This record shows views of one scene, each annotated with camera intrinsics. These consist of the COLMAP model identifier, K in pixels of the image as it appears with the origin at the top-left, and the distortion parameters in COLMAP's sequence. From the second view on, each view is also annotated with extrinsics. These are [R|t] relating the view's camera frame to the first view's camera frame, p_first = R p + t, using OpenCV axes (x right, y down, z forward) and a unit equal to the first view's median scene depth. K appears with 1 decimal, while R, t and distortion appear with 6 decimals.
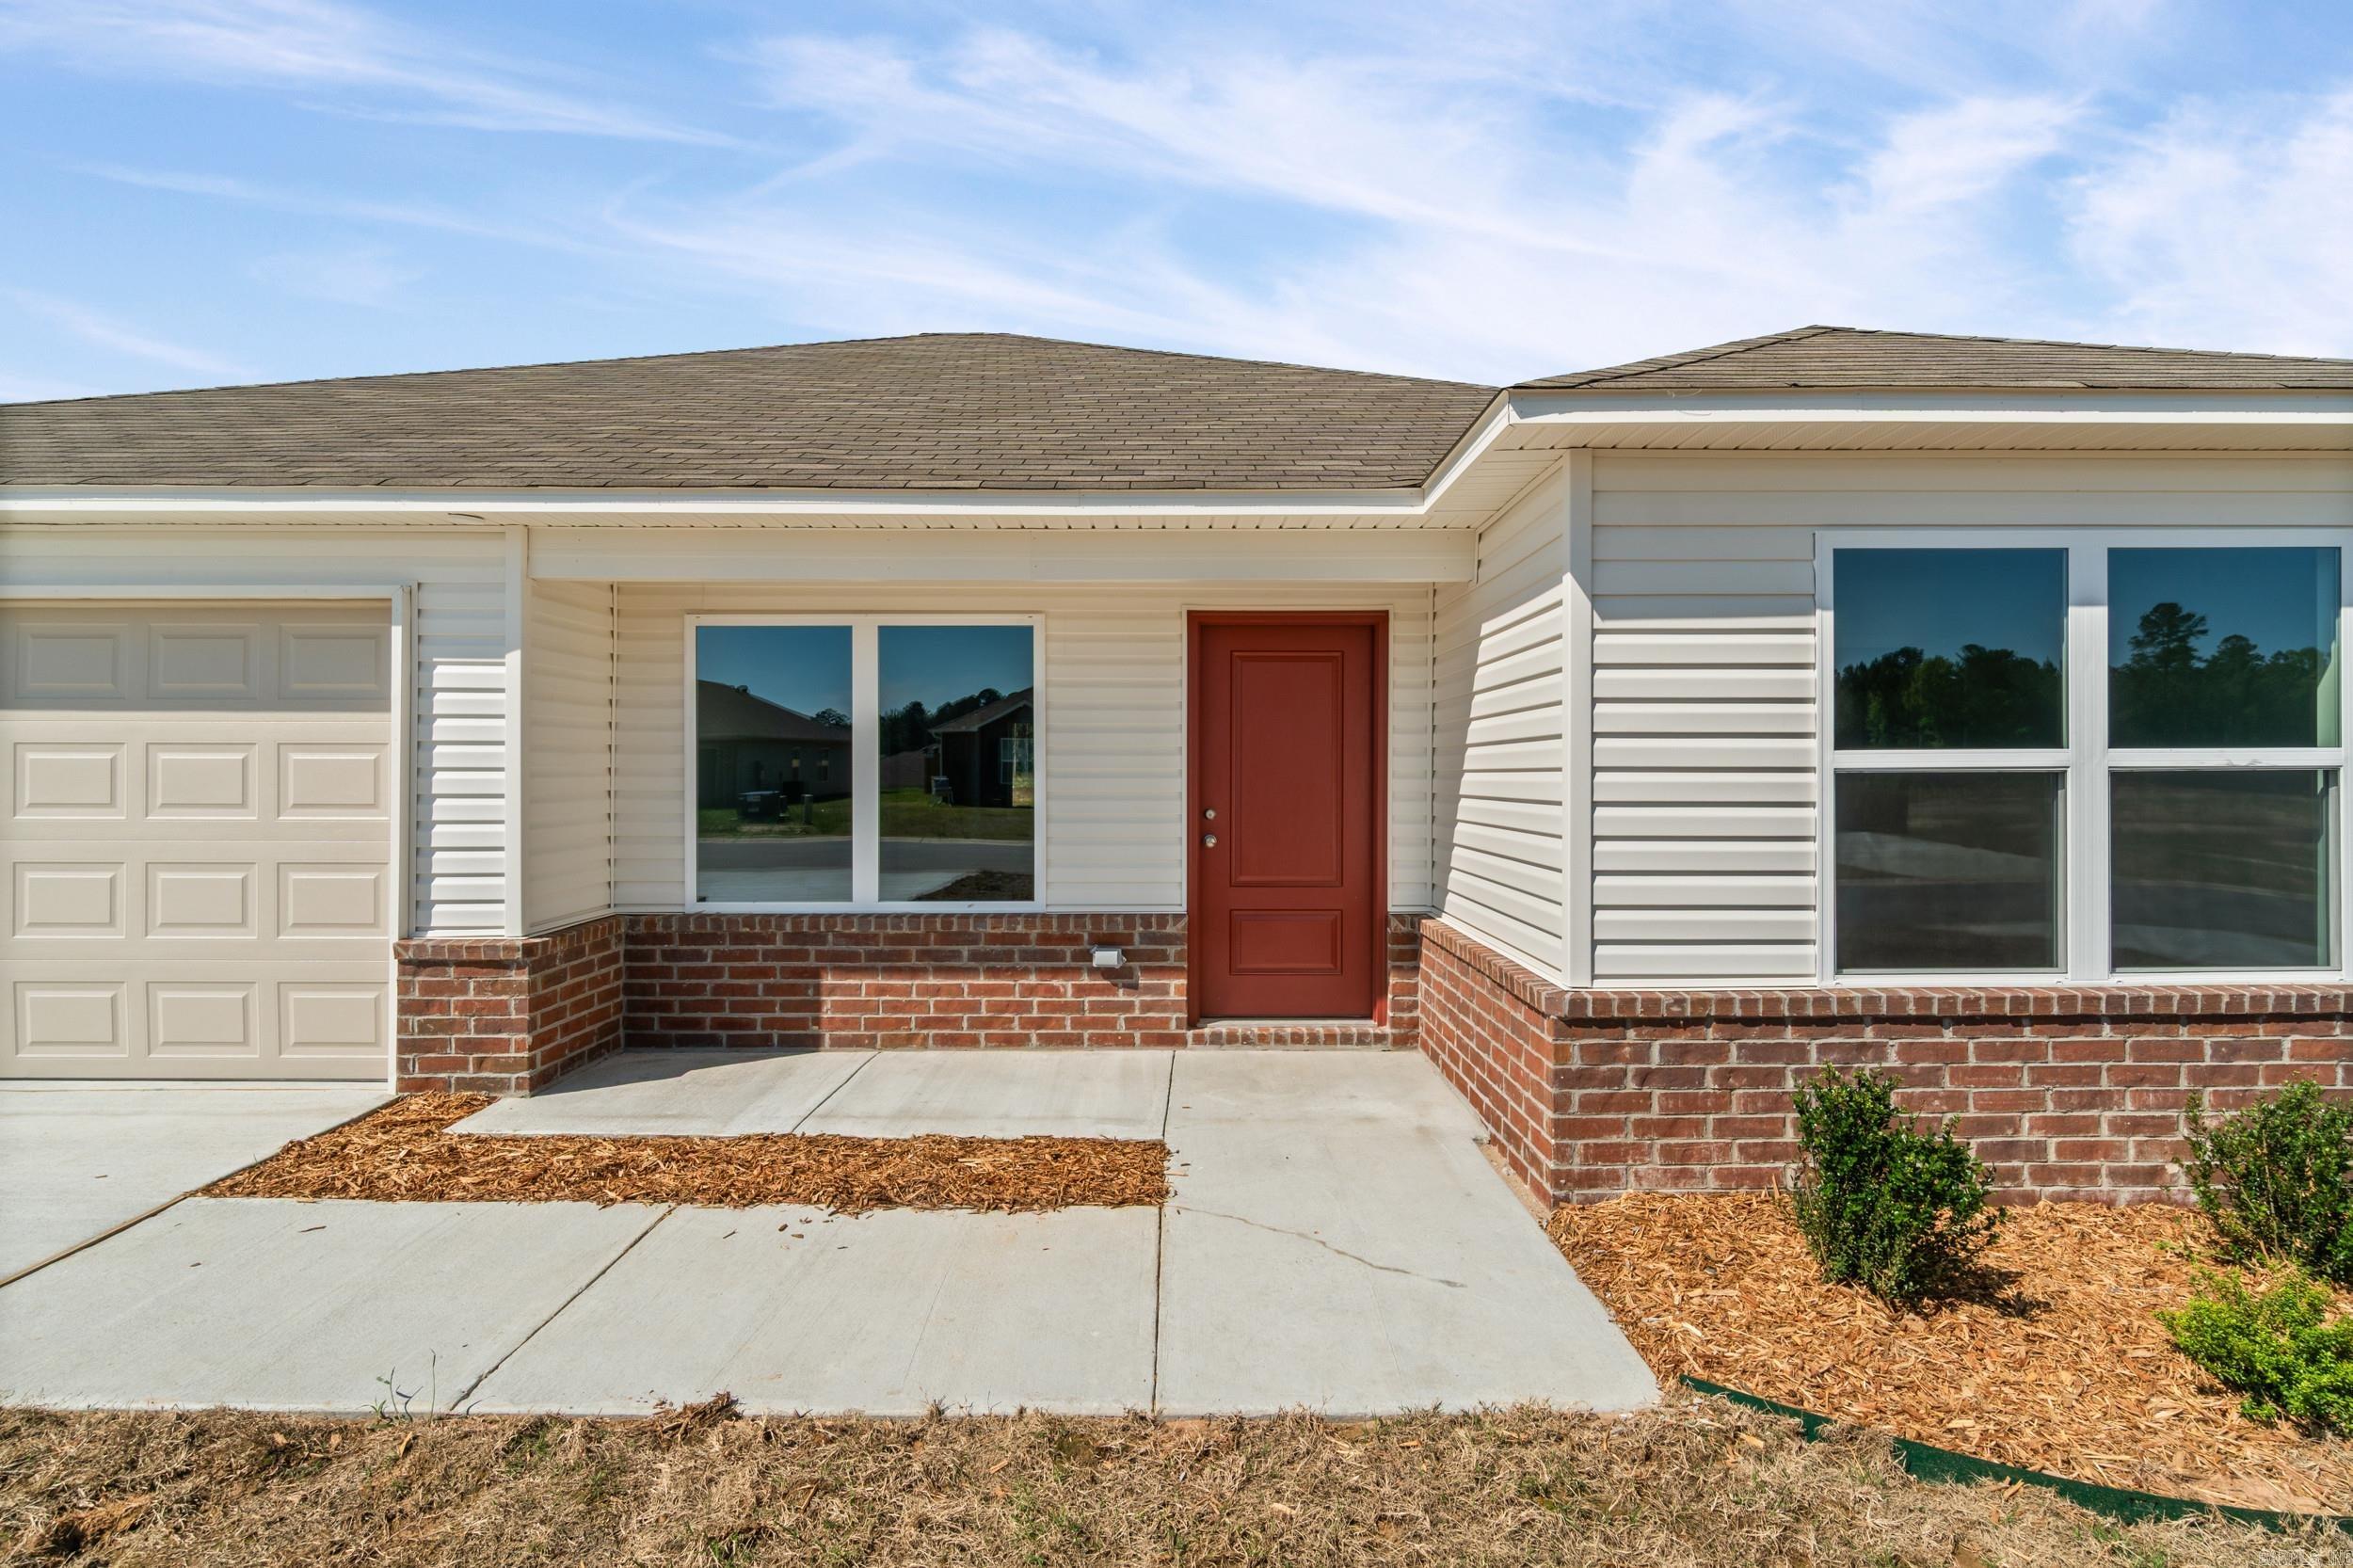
lens RADIAL K [[1204.7, 0, 1184.5], [0, 1204.7, 767.4], [0, 0, 1]] dist [-0.004715, -0.000014]
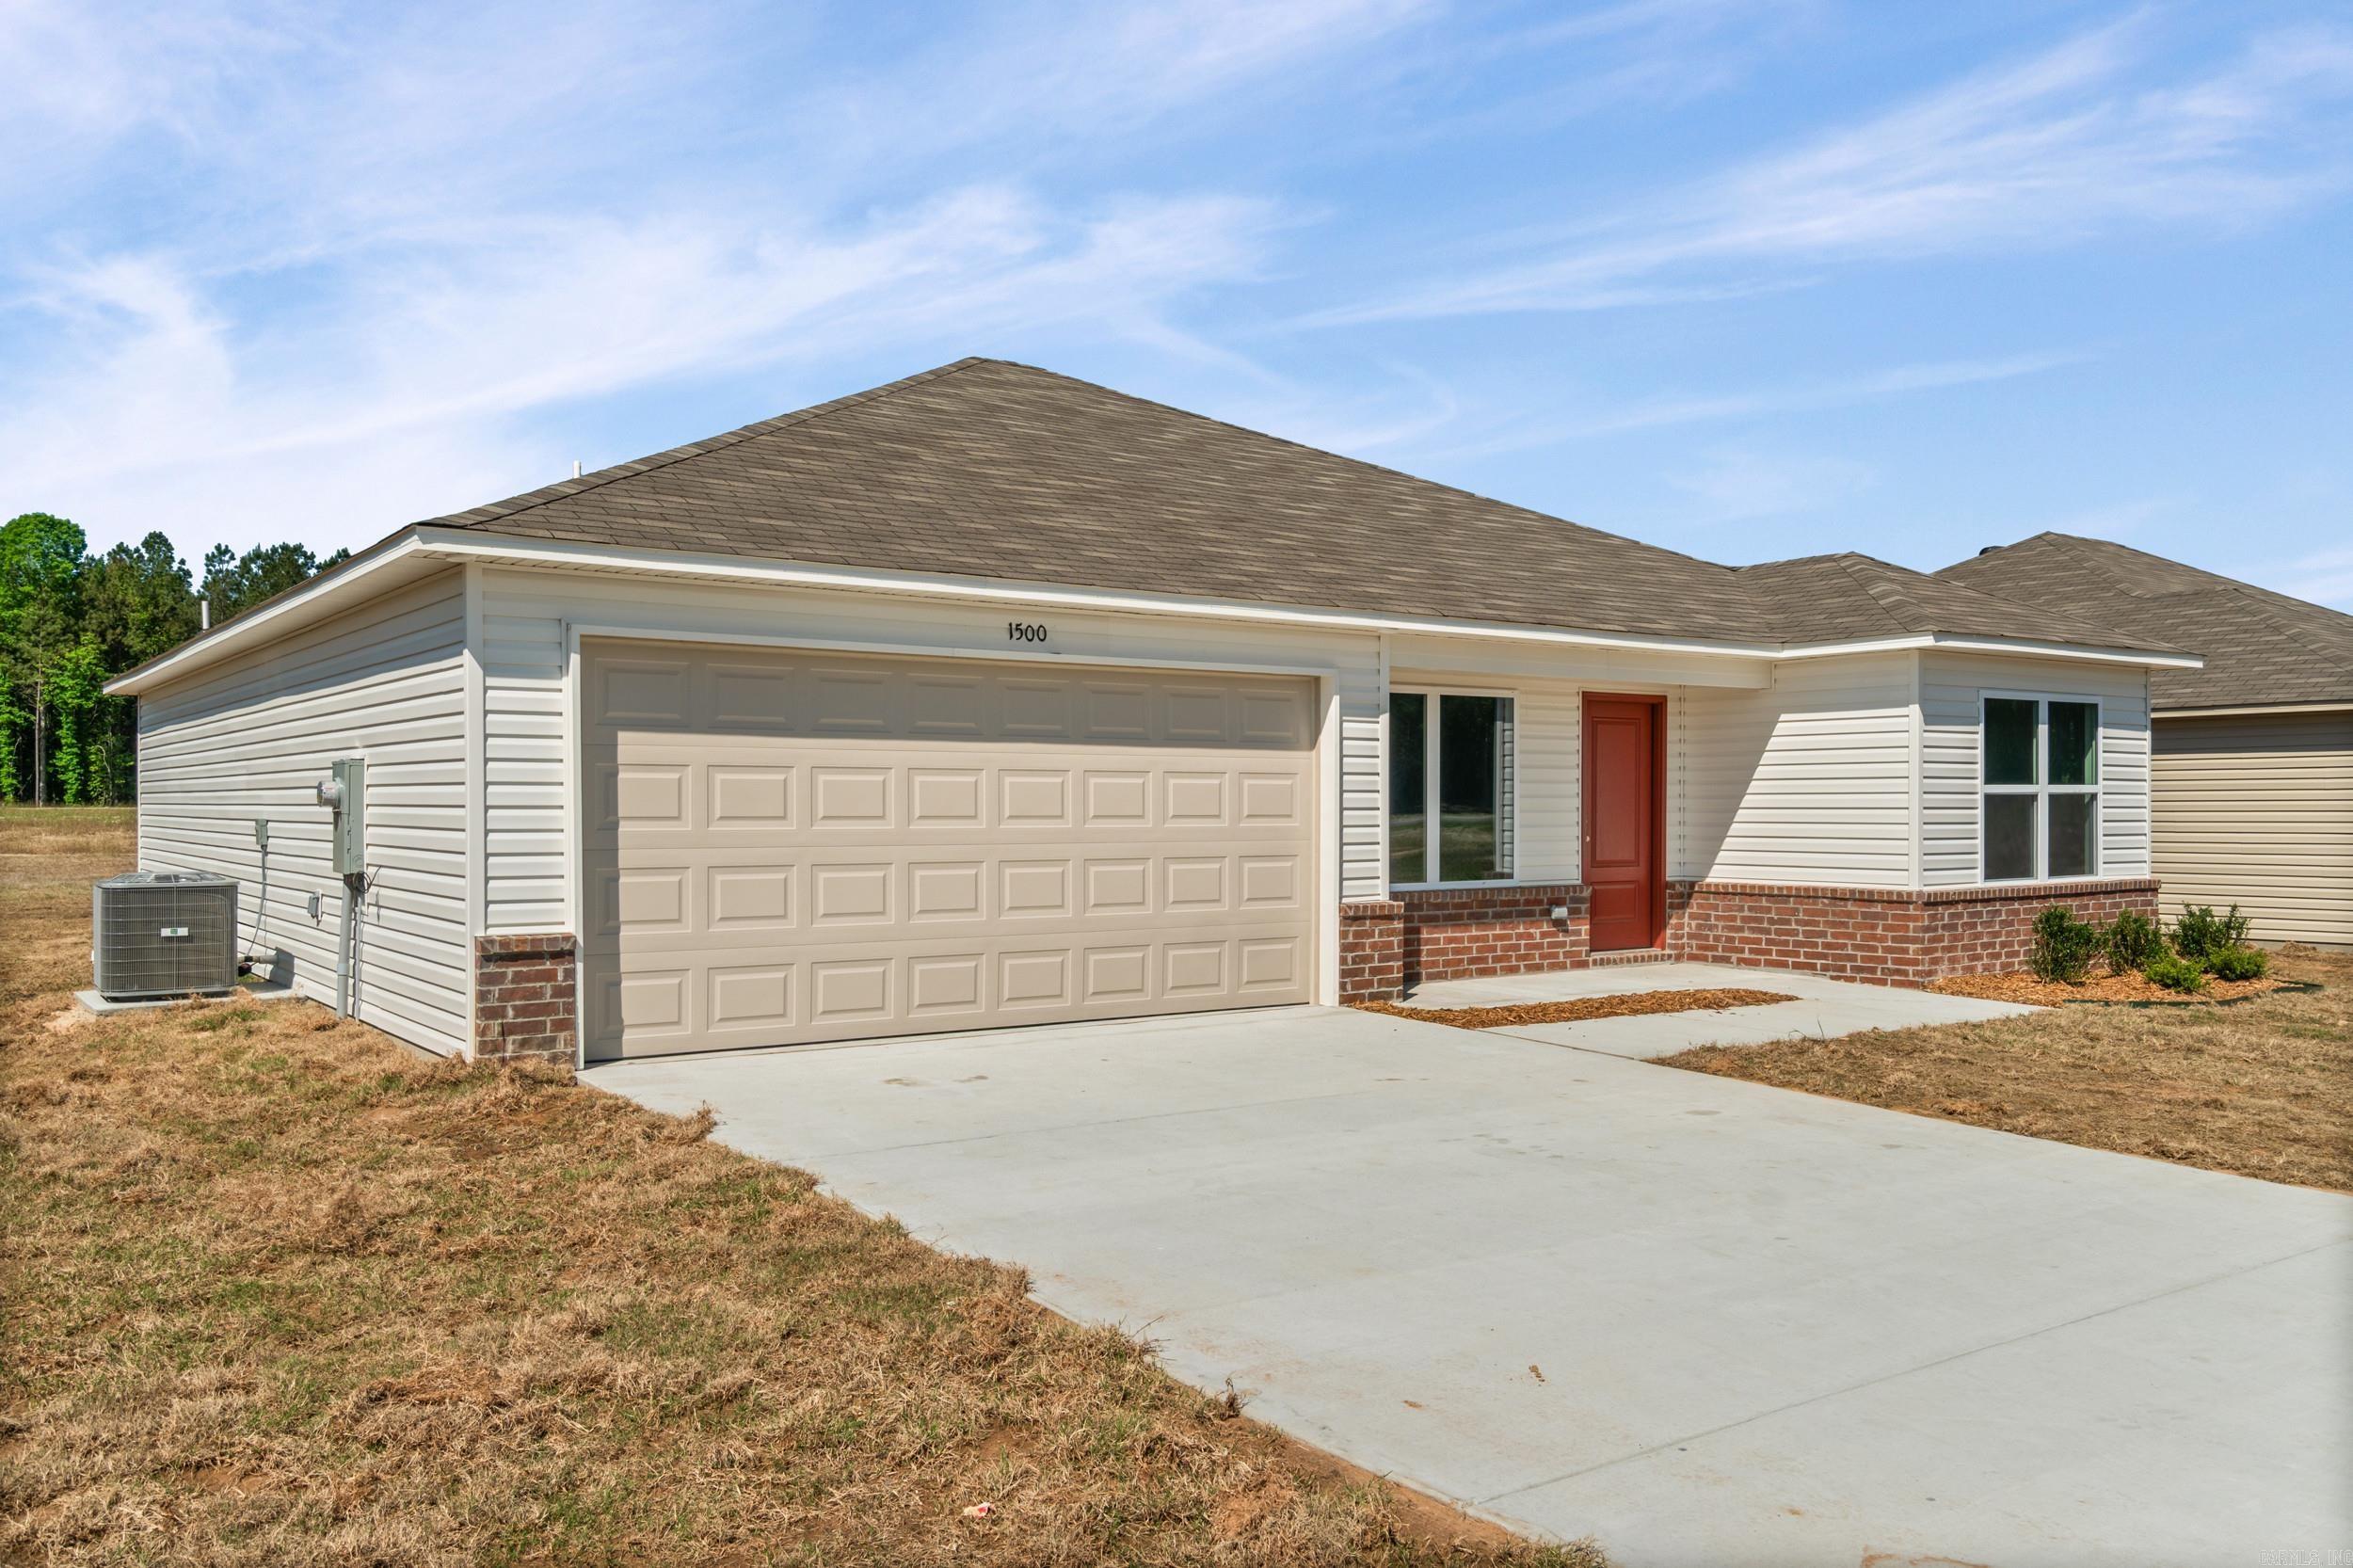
lens RADIAL K [[1802.0, 0, 1168.4], [0, 1802.0, 786.4], [0, 0, 1]] dist [0.007980, 0.007032]
pose [[0.817858, 0.004703, 0.575401, -1.928290], [-0.002070, 0.999984, -0.005233, 0.007490], [-0.575417, 0.003089, 0.817854, -0.660290]]
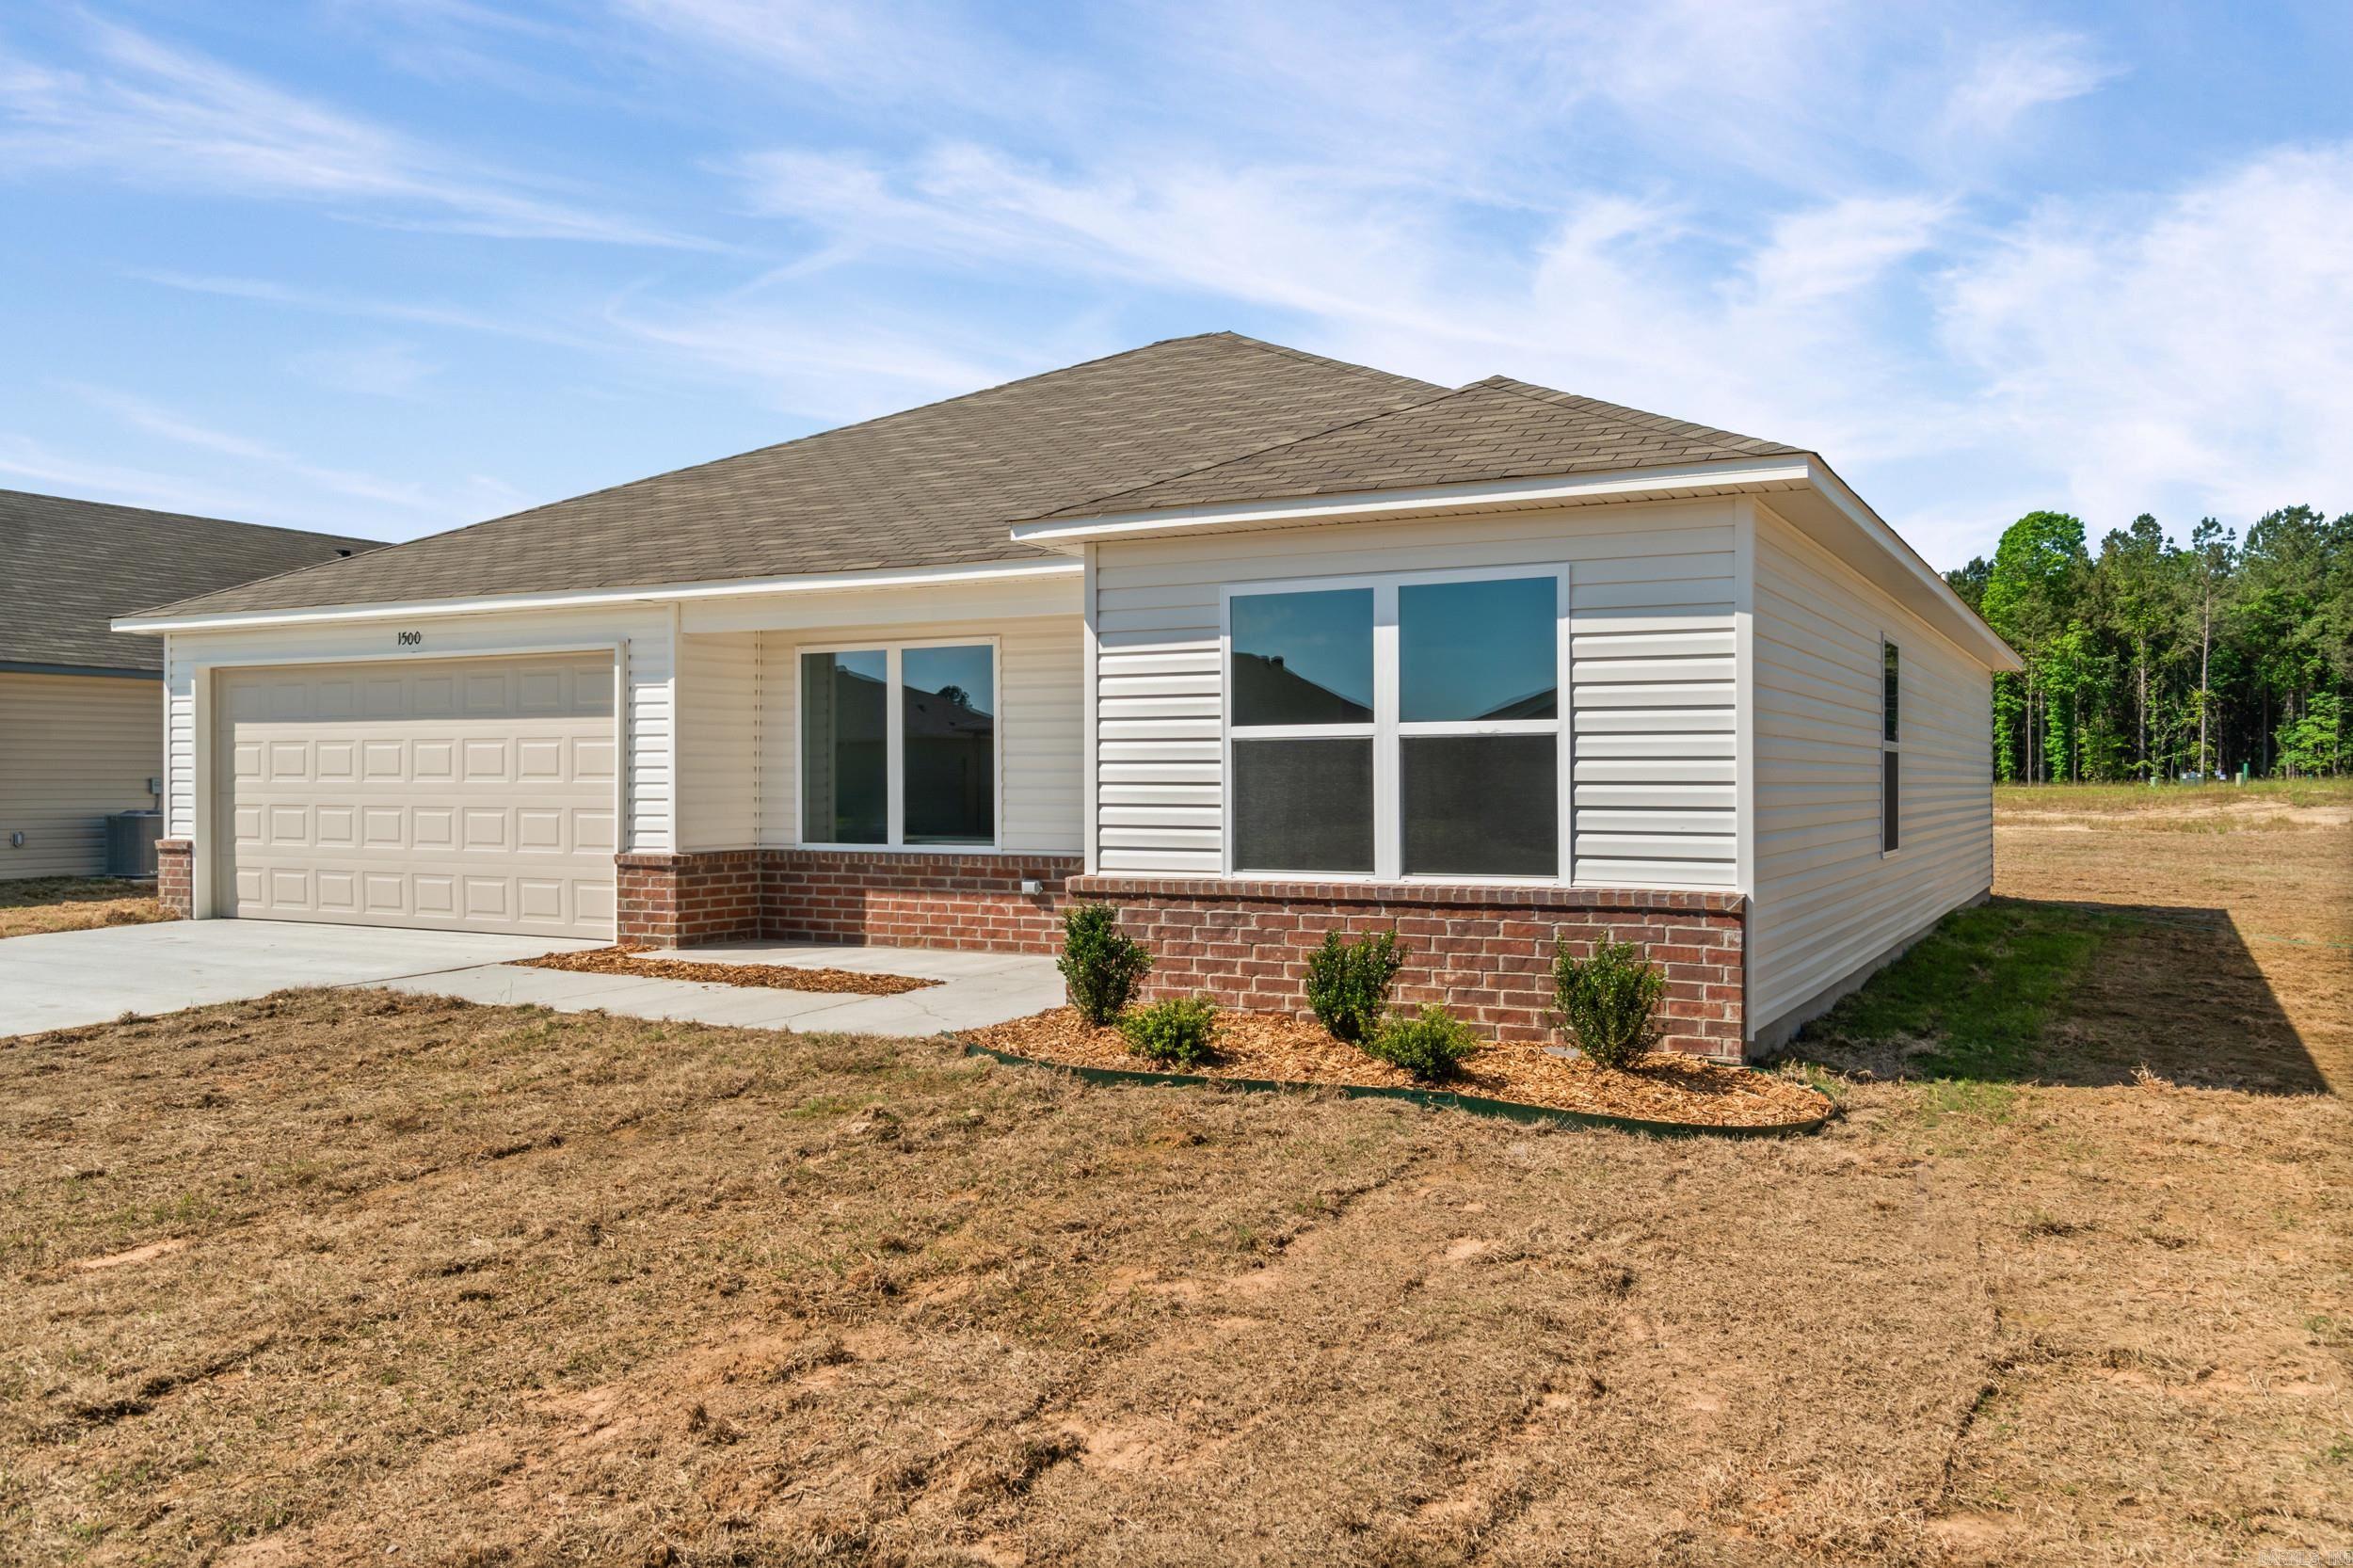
lens RADIAL K [[1802.0, 0, 1168.4], [0, 1802.0, 786.4], [0, 0, 1]] dist [0.007980, 0.007032]
pose [[0.875325, 0.000625, -0.483535, 1.117525], [0.001776, 0.999988, 0.004508, 0.036696], [0.483532, -0.004805, 0.875313, -0.751891]]
